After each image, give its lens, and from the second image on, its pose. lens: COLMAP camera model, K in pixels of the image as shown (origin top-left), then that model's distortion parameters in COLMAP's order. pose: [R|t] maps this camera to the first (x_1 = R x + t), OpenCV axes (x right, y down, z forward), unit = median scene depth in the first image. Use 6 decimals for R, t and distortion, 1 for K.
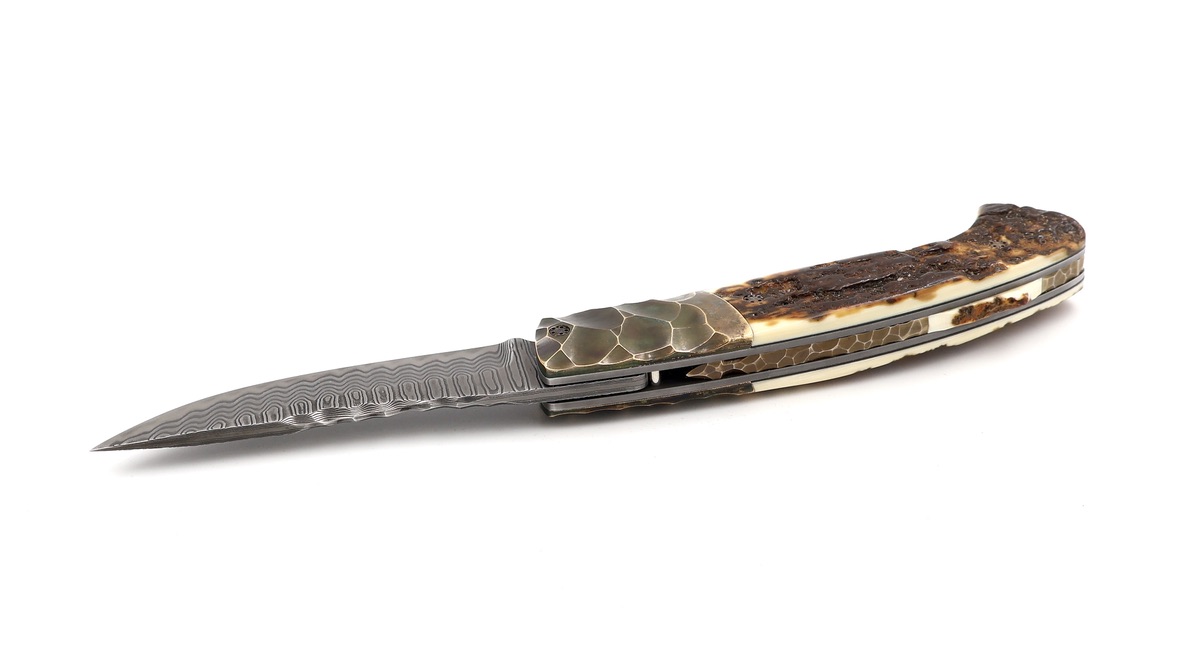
lens RADIAL K [[2020.6, 0, 591.0], [0, 2020.6, 332.5], [0, 0, 1]] dist [0.014626, 0.087913]
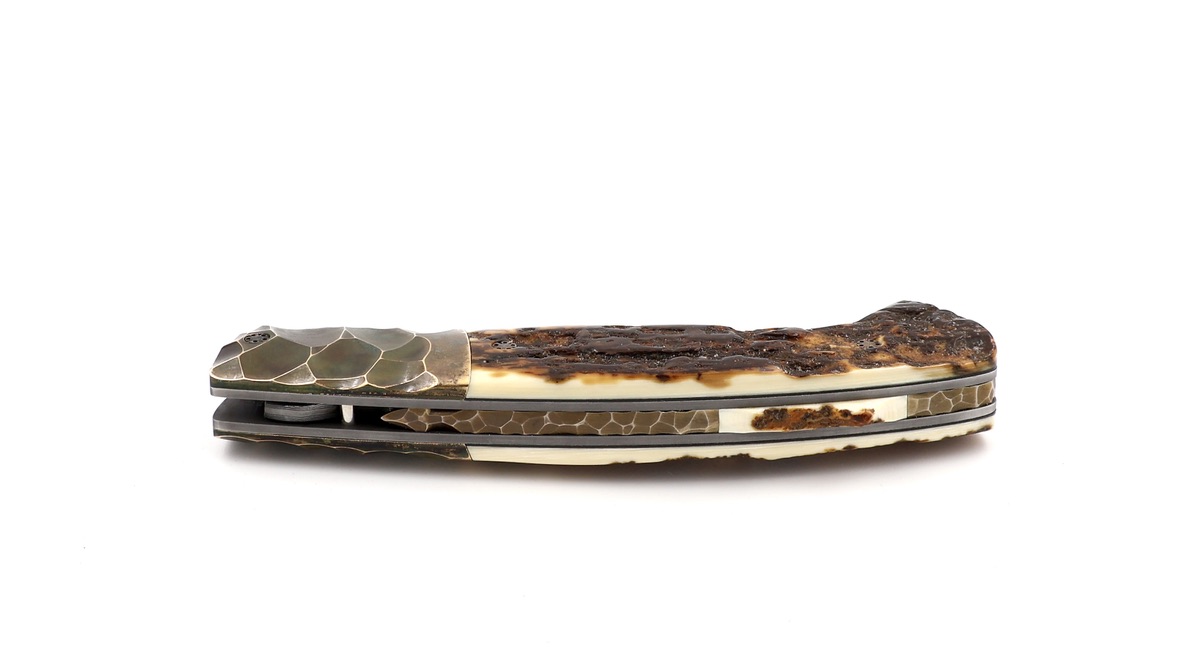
lens RADIAL K [[2020.6, 0, 591.0], [0, 2020.6, 332.5], [0, 0, 1]] dist [0.014626, 0.087913]
pose [[0.929317, 0.170114, -0.327766, 0.367490], [-0.199613, 0.978139, -0.058300, 0.017556], [0.310683, 0.119605, 0.942959, 0.265704]]
